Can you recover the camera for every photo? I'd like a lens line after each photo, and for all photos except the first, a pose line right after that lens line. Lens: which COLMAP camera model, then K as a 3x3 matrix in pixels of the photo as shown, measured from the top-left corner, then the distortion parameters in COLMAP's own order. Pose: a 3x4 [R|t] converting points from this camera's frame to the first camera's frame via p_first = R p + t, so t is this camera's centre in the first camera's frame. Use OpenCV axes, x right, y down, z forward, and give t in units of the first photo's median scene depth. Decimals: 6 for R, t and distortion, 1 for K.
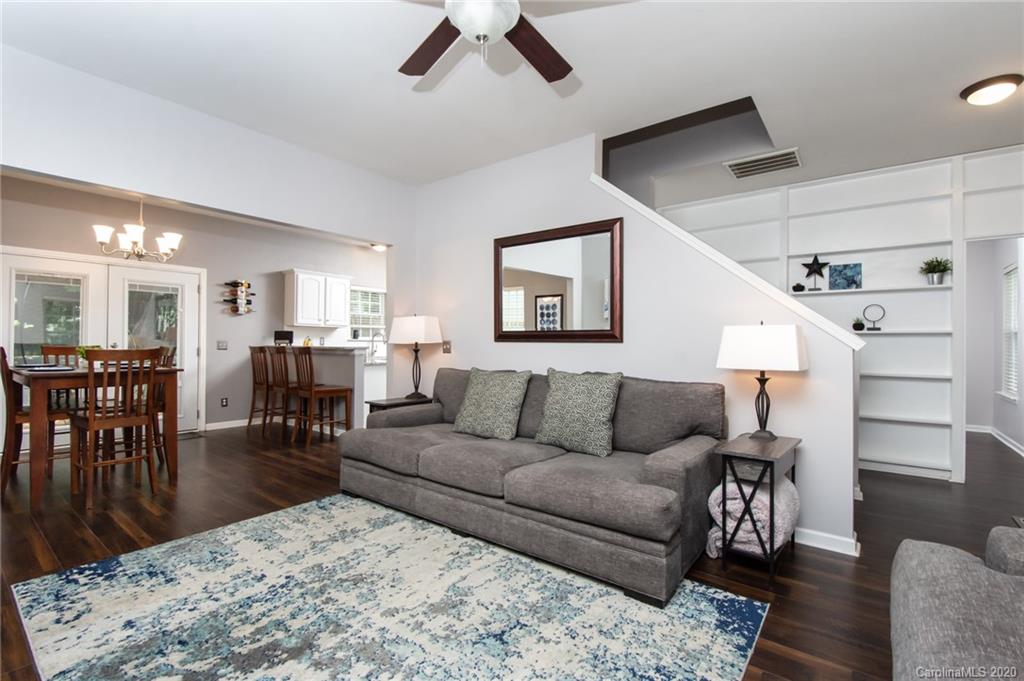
lens RADIAL K [[458.8, 0, 512.0], [0, 458.8, 340.5], [0, 0, 1]] dist [-0.000999, -0.000979]
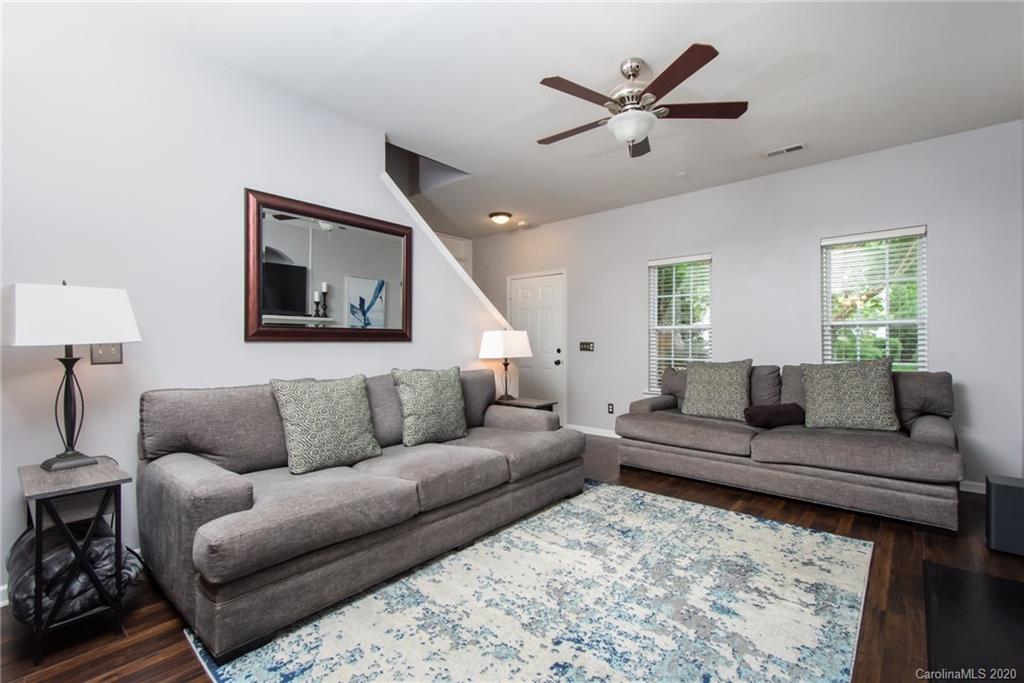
lens RADIAL K [[449.4, 0, 534.5], [0, 449.4, 340.8], [0, 0, 1]] dist [0.020985, -0.000159]
pose [[0.034324, -0.000031, 0.999411, -1.018521], [-0.001535, 0.999999, 0.000084, 0.002830], [-0.999410, -0.001537, 0.034324, 0.819437]]
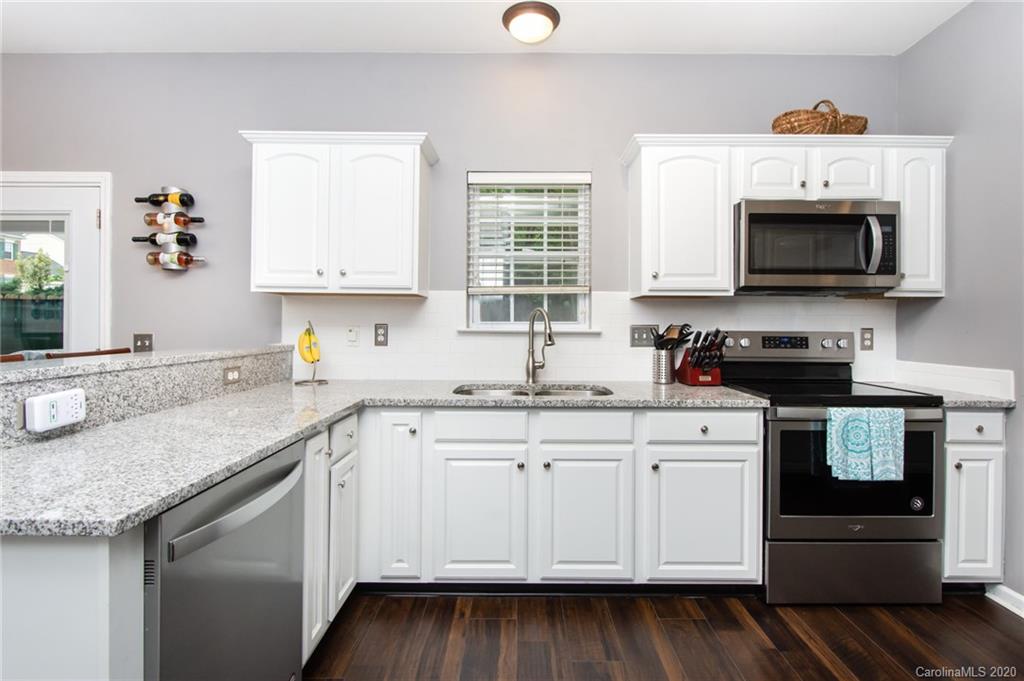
lens RADIAL K [[464.5, 0, 516.4], [0, 464.5, 316.9], [0, 0, 1]] dist [-0.002168, -0.000765]
pose [[0.620600, -0.010027, -0.784063, -0.143791], [0.002034, 0.999935, -0.011177, -0.020488], [0.784125, 0.005342, 0.620580, 2.109052]]
